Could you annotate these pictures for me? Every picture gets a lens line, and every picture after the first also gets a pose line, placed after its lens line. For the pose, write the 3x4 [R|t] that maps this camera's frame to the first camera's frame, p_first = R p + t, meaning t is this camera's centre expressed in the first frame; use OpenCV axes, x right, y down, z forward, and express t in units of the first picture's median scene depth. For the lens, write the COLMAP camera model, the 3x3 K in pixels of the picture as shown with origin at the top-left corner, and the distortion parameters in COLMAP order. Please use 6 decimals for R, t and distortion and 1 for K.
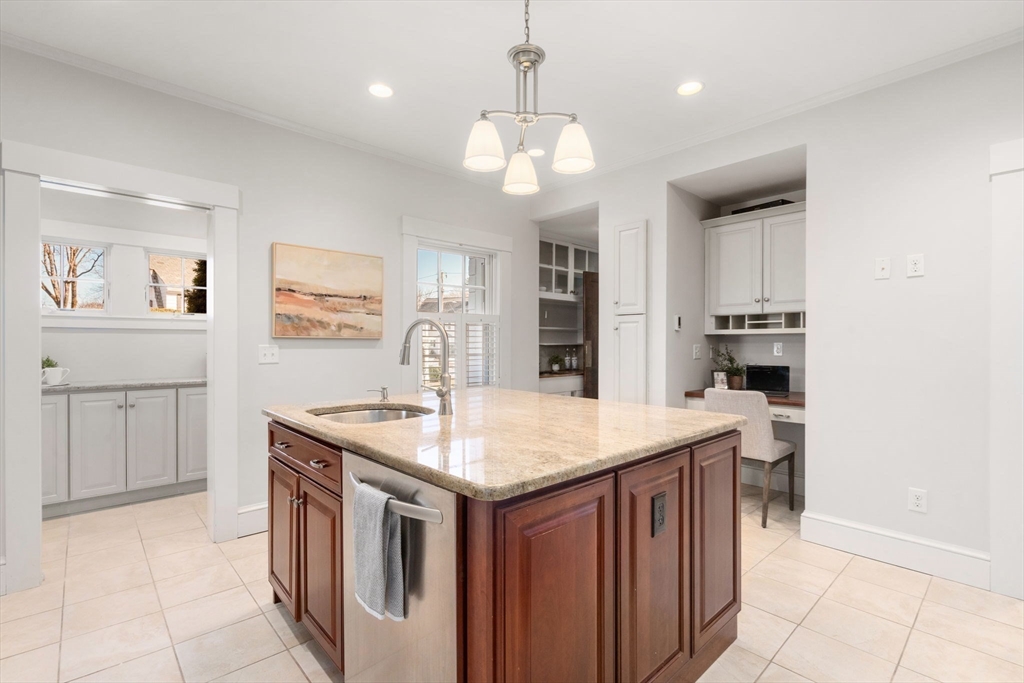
lens RADIAL K [[479.5, 0, 511.8], [0, 479.5, 342.3], [0, 0, 1]] dist [0.000473, 0.000178]
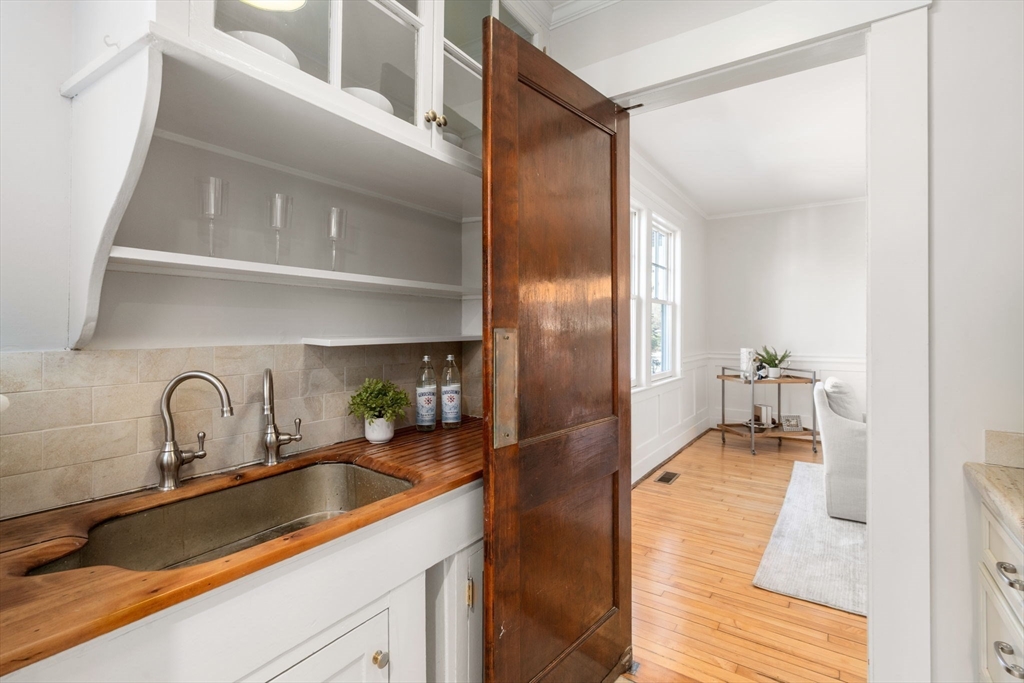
lens RADIAL K [[479.5, 0, 511.8], [0, 479.5, 335.0], [0, 0, 1]] dist [0.000473, 0.000178]
pose [[0.976151, 0.003012, 0.217072, 0.104384], [-0.005147, 0.999944, 0.009269, -0.002395], [-0.217032, -0.010165, 0.976112, 0.712116]]
